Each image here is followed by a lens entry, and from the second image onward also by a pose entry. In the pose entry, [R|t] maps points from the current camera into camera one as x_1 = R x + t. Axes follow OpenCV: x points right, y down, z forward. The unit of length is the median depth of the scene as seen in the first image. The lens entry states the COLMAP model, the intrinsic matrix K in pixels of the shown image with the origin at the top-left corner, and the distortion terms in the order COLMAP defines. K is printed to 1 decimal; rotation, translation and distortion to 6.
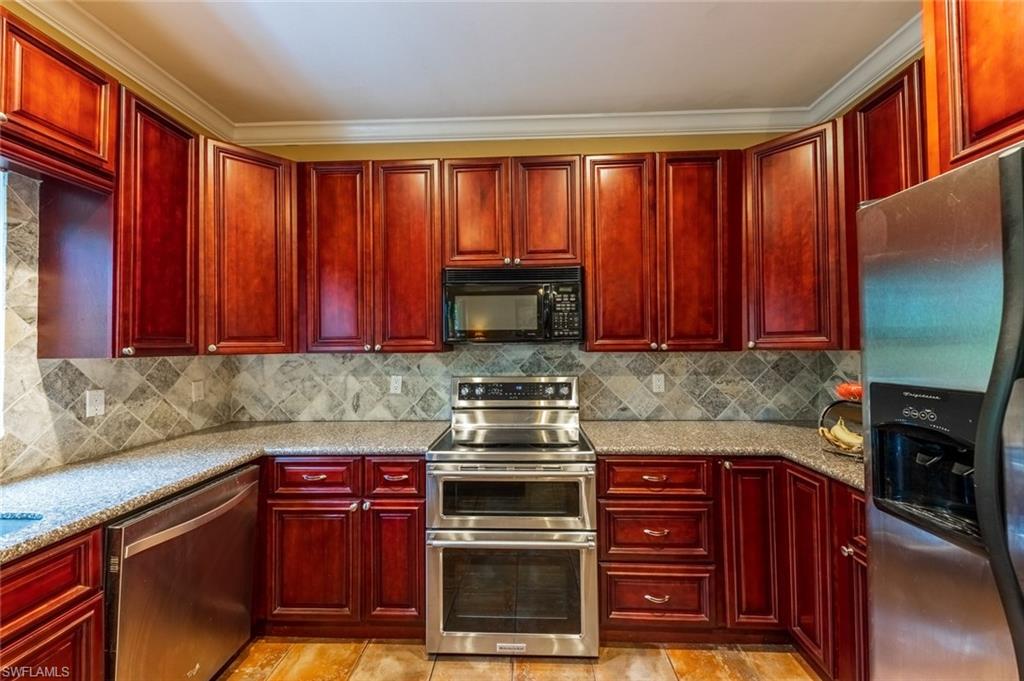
lens RADIAL K [[390.3, 0, 514.7], [0, 390.3, 339.1], [0, 0, 1]] dist [0.016975, -0.008040]
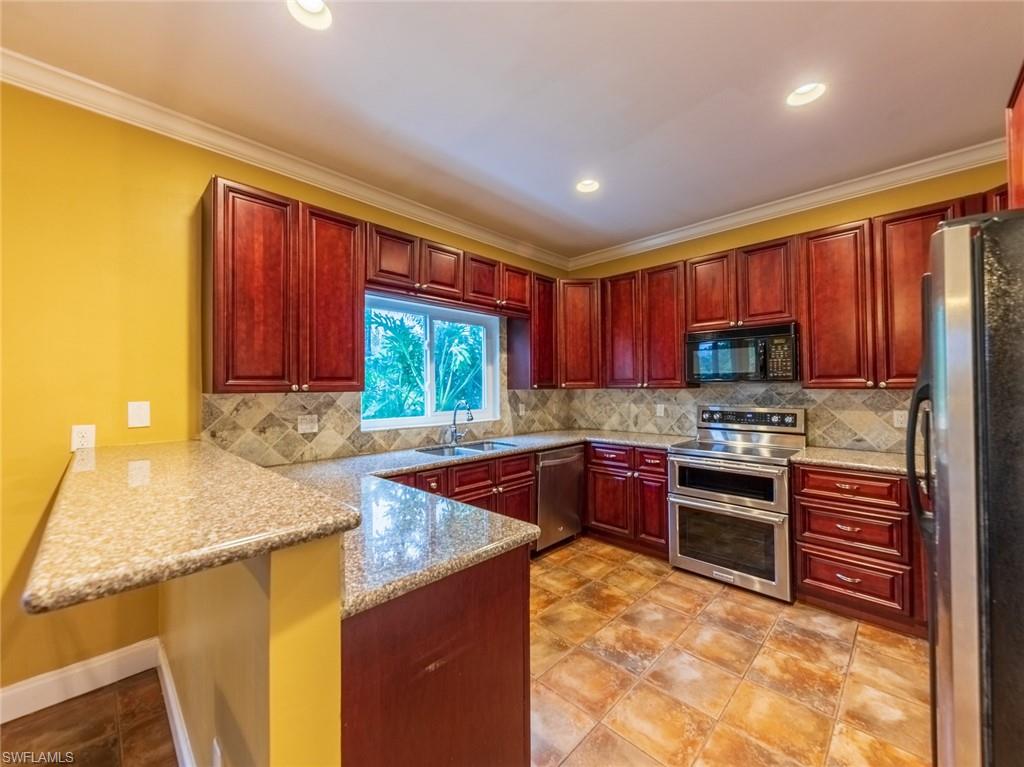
lens RADIAL K [[401.5, 0, 512.0], [0, 401.5, 383.5], [0, 0, 1]] dist [0.001586, 0.000110]
pose [[0.733952, -0.002937, -0.679195, 0.376044], [0.012317, 0.999884, 0.008987, -0.007754], [0.679090, -0.014962, 0.733902, -0.596823]]
